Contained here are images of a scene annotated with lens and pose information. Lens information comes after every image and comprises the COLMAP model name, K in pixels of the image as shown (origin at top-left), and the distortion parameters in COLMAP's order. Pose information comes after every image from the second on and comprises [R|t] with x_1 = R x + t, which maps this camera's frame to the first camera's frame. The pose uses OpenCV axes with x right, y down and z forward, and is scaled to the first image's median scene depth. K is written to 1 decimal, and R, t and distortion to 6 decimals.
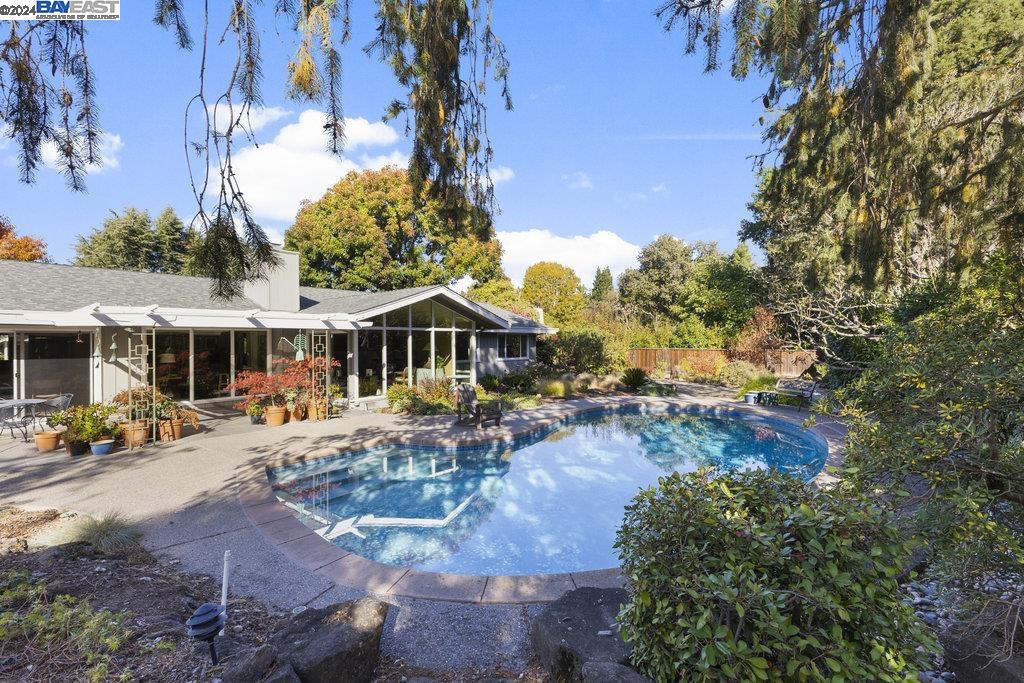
lens RADIAL K [[446.6, 0, 515.4], [0, 446.6, 343.9], [0, 0, 1]] dist [0.012723, 0.000117]
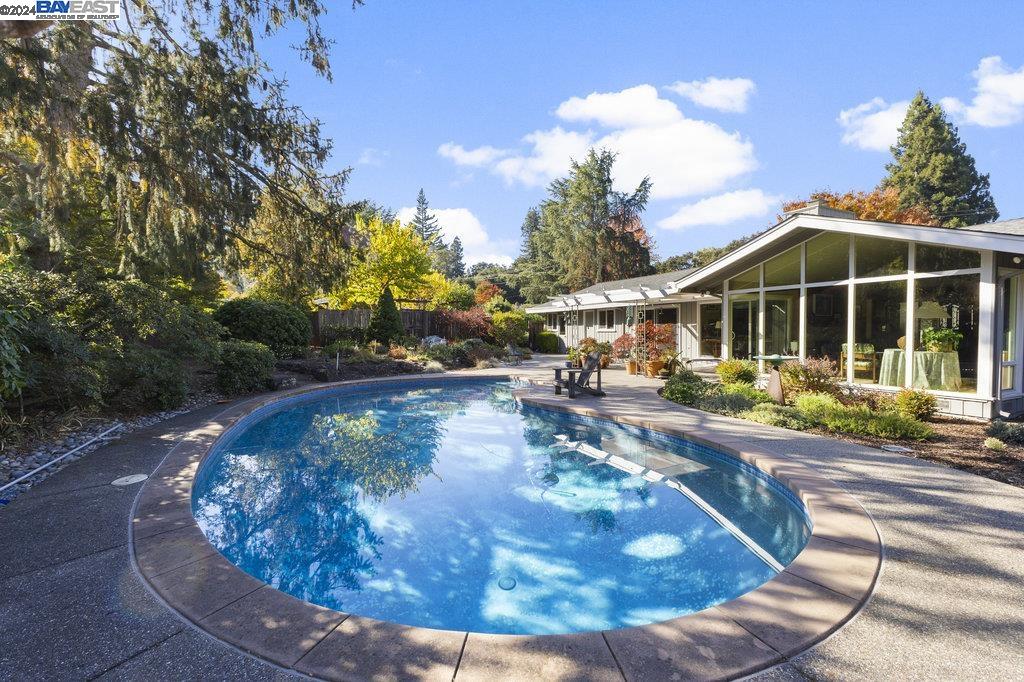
lens RADIAL K [[446.6, 0, 515.4], [0, 446.6, 343.4], [0, 0, 1]] dist [0.012723, 0.000117]
pose [[-0.407023, 0.042120, -0.912446, 0.424274], [0.004497, 0.999017, 0.044111, 0.016222], [0.913407, 0.013850, -0.406812, 0.645415]]
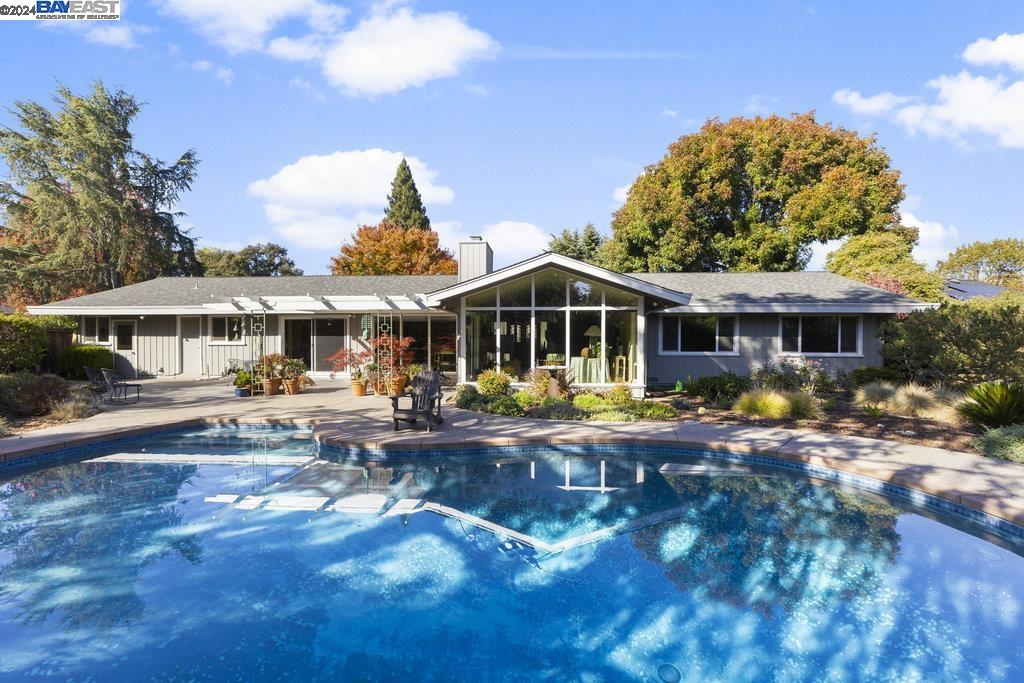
lens RADIAL K [[446.4, 0, 523.6], [0, 446.4, 344.5], [0, 0, 1]] dist [0.002540, -0.000001]
pose [[0.589007, 0.023309, -0.807791, 0.324891], [-0.010357, 0.999720, 0.021295, 0.012249], [0.808061, -0.004176, 0.589084, 0.355554]]
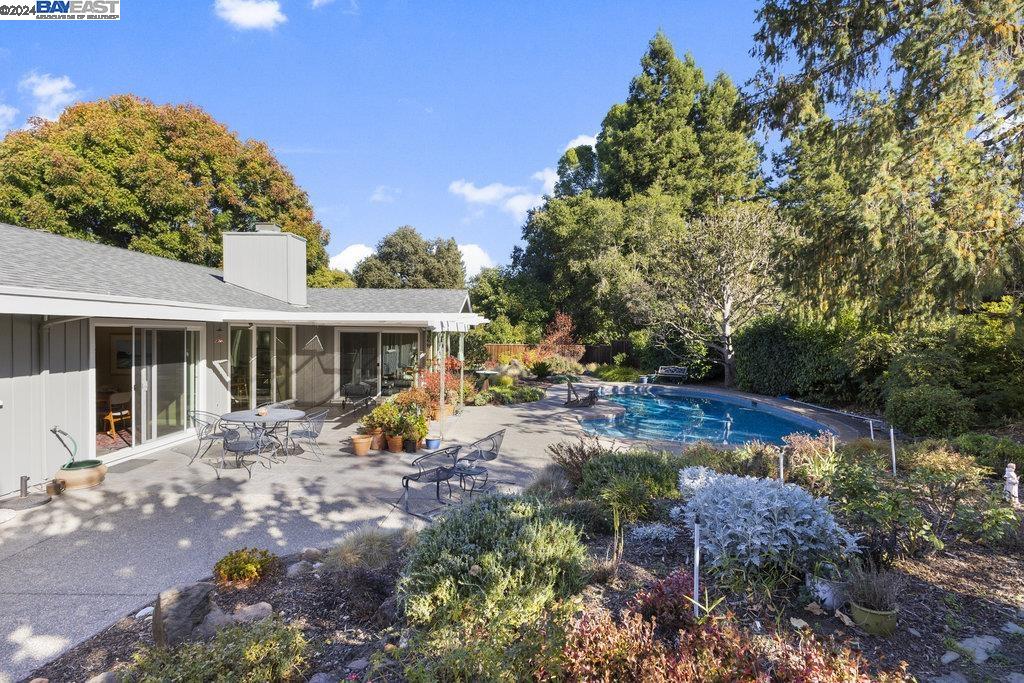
lens RADIAL K [[494.3, 0, 514.5], [0, 494.3, 339.7], [0, 0, 1]] dist [0.003216, 0.000965]
pose [[0.783936, 0.006862, 0.620804, -0.602225], [-0.012249, 0.999915, 0.004415, -0.011024], [-0.620721, -0.011065, 0.783953, -0.022764]]
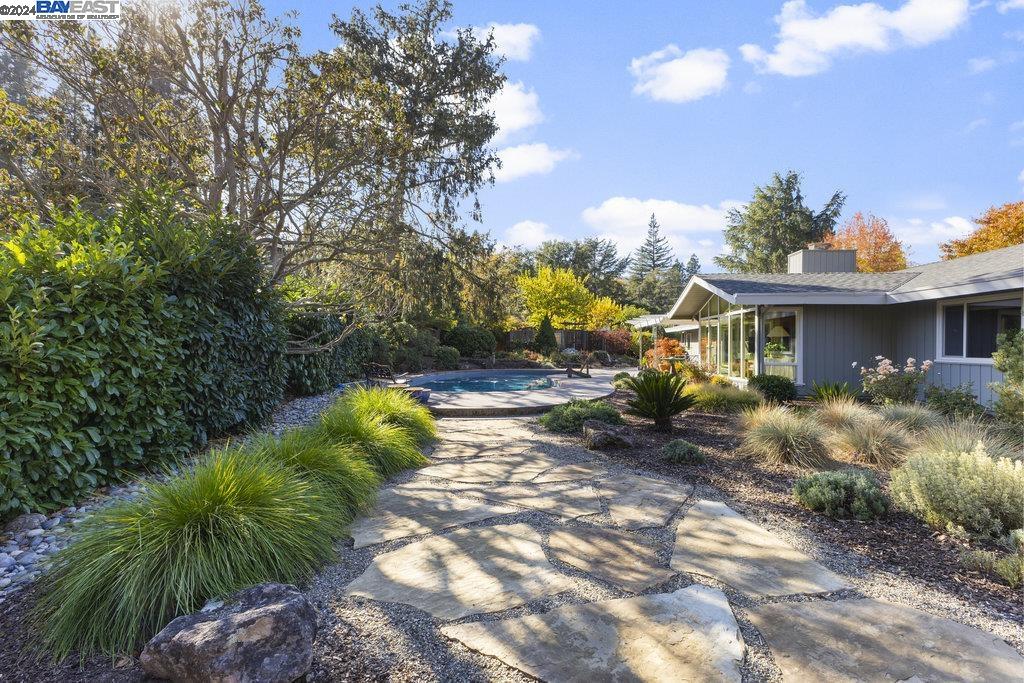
lens RADIAL K [[440.9, 0, 515.8], [0, 440.9, 343.5], [0, 0, 1]] dist [0.011366, 0.000106]
pose [[-0.819805, -0.001583, -0.572641, 0.570507], [-0.005235, 0.999975, 0.004730, 0.022197], [0.572619, 0.006875, -0.819793, 1.157190]]
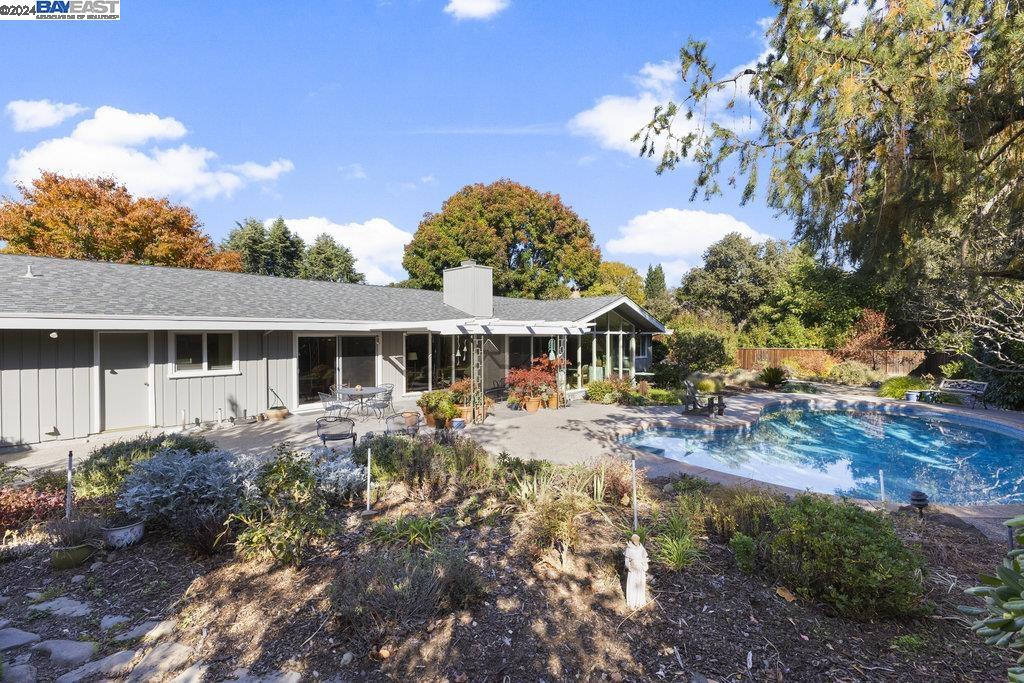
lens RADIAL K [[440.9, 0, 515.8], [0, 440.9, 343.5], [0, 0, 1]] dist [0.011366, 0.000106]
pose [[0.996401, 0.004967, -0.084621, -0.252459], [-0.004361, 0.999964, 0.007347, -0.009205], [0.084654, -0.006952, 0.996386, -0.123702]]
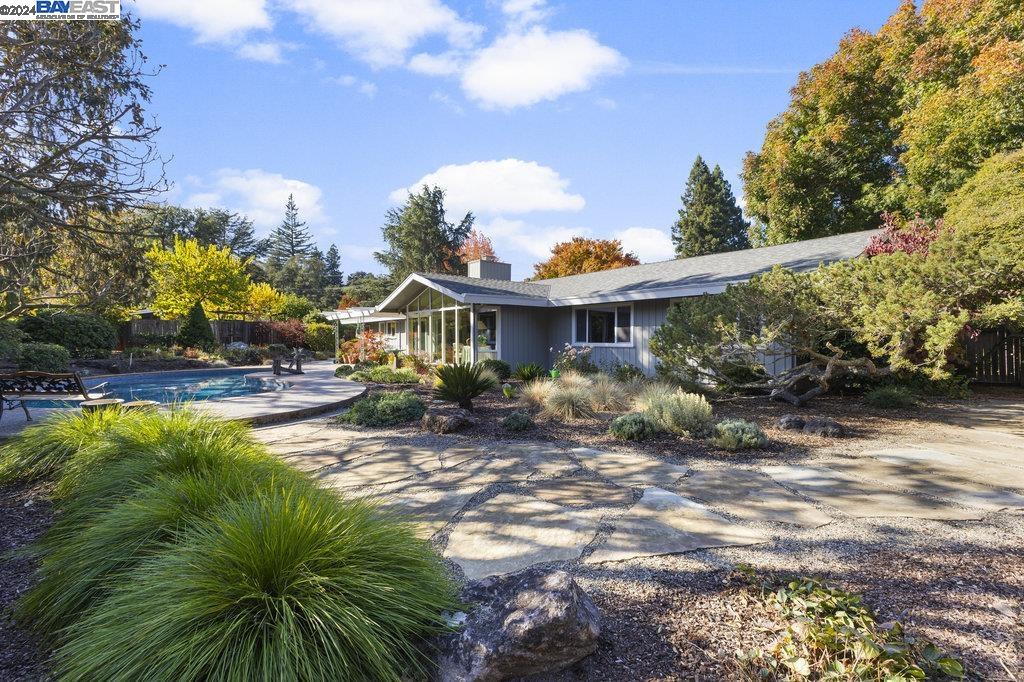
lens RADIAL K [[446.6, 0, 515.4], [0, 446.6, 343.4], [0, 0, 1]] dist [0.012723, 0.000117]
pose [[-0.181693, 0.021789, -0.983114, 0.672045], [0.001611, 0.999760, 0.021861, 0.021019], [0.983354, 0.002388, -0.181684, 1.052670]]
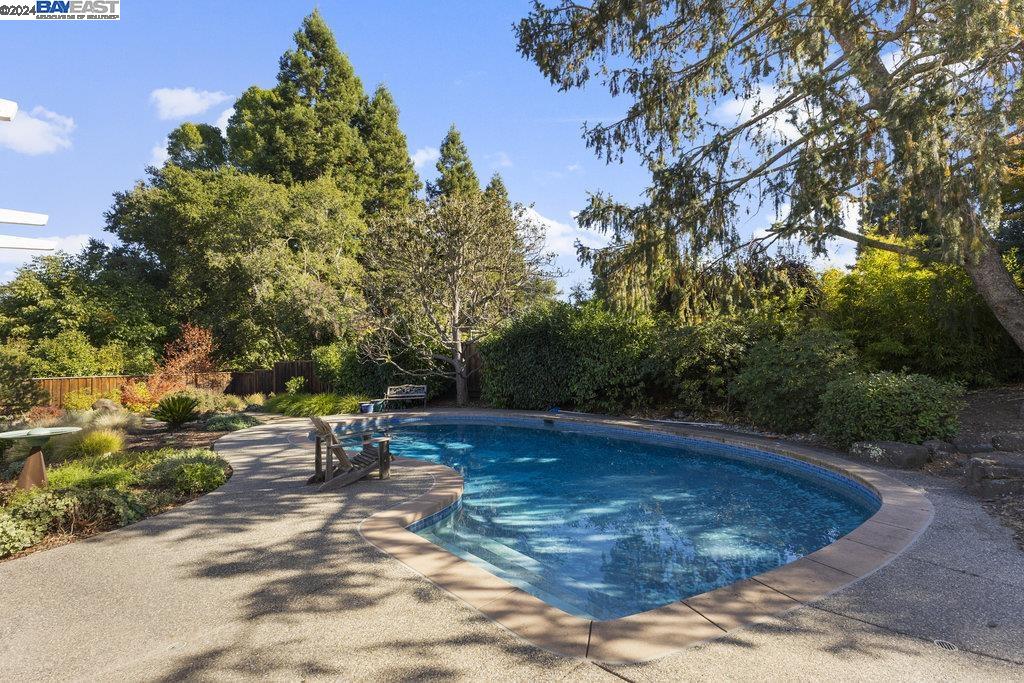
lens RADIAL K [[446.6, 0, 515.4], [0, 446.6, 343.9], [0, 0, 1]] dist [0.012723, 0.000117]
pose [[0.140423, 0.031740, 0.989583, -0.336525], [0.034921, 0.998705, -0.036988, 0.015216], [-0.989476, 0.039751, 0.139132, 0.356377]]
